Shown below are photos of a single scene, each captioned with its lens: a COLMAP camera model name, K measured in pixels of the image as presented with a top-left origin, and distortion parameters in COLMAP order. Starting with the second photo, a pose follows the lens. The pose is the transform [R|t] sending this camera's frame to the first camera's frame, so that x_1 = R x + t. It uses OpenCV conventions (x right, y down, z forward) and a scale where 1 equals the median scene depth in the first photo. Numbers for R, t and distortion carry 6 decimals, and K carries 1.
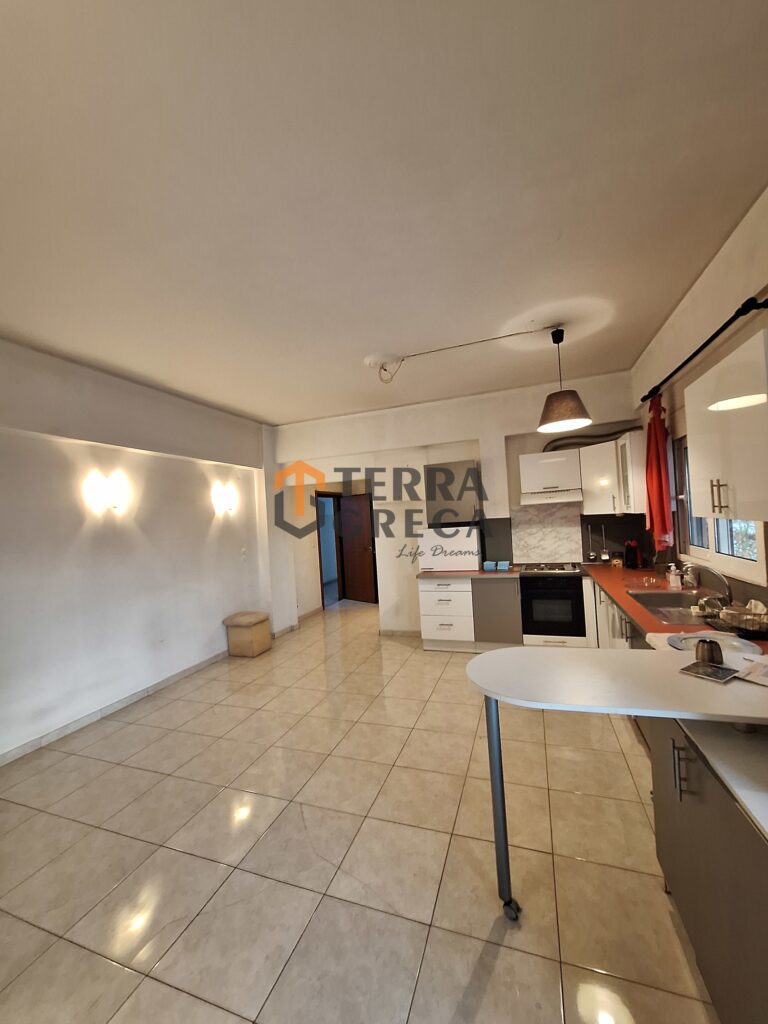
lens RADIAL K [[403.5, 0, 386.2], [0, 403.5, 520.1], [0, 0, 1]] dist [-0.000592, 0.000216]
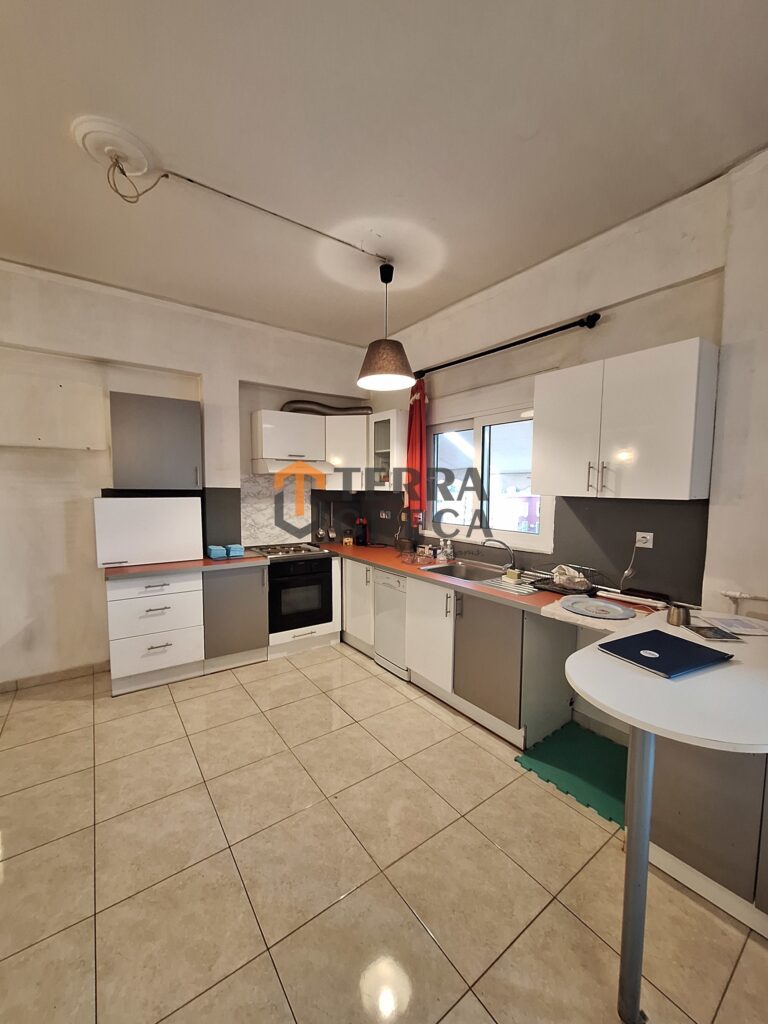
lens RADIAL K [[401.4, 0, 384.1], [0, 401.4, 519.1], [0, 0, 1]] dist [-0.006429, 0.001073]
pose [[0.562810, 0.004862, 0.826572, -0.185365], [-0.042886, 0.998808, 0.023326, 0.024687], [-0.825473, -0.048577, 0.562347, 0.355884]]
